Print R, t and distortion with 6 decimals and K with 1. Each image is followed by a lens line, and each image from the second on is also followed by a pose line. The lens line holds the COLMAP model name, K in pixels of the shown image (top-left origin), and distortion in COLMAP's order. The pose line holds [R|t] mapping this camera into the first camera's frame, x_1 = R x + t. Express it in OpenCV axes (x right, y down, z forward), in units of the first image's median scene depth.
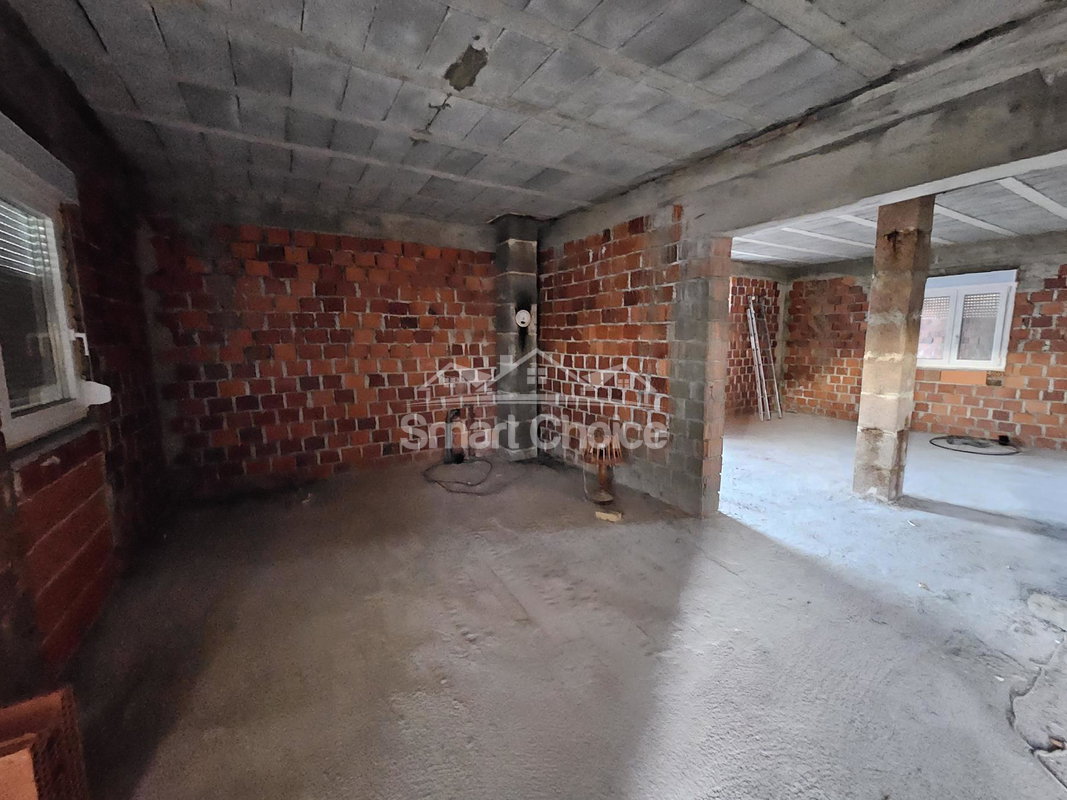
lens RADIAL K [[439.4, 0, 537.4], [0, 439.4, 400.1], [0, 0, 1]] dist [-0.005865, 0.002853]
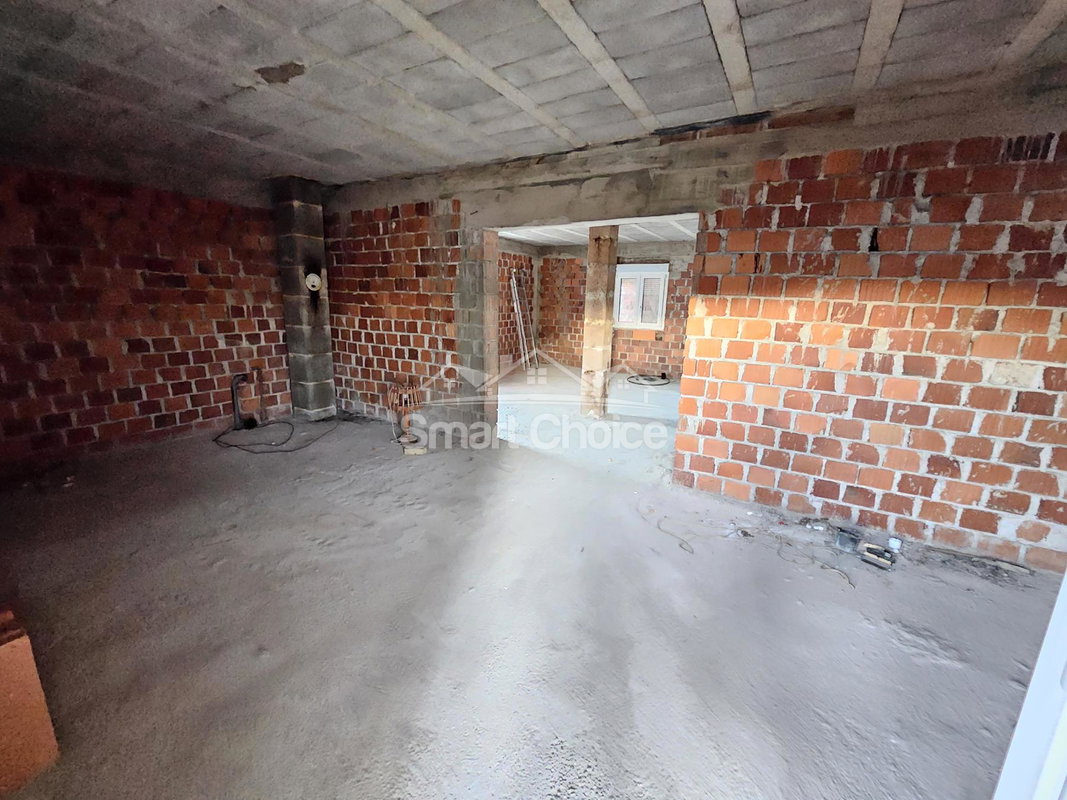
lens RADIAL K [[439.4, 0, 531.4], [0, 439.4, 398.3], [0, 0, 1]] dist [-0.005865, 0.002853]
pose [[0.883536, -0.077335, 0.461934, -0.080758], [0.036252, 0.994607, 0.097174, 0.004378], [-0.466958, -0.069111, 0.881575, -0.173094]]
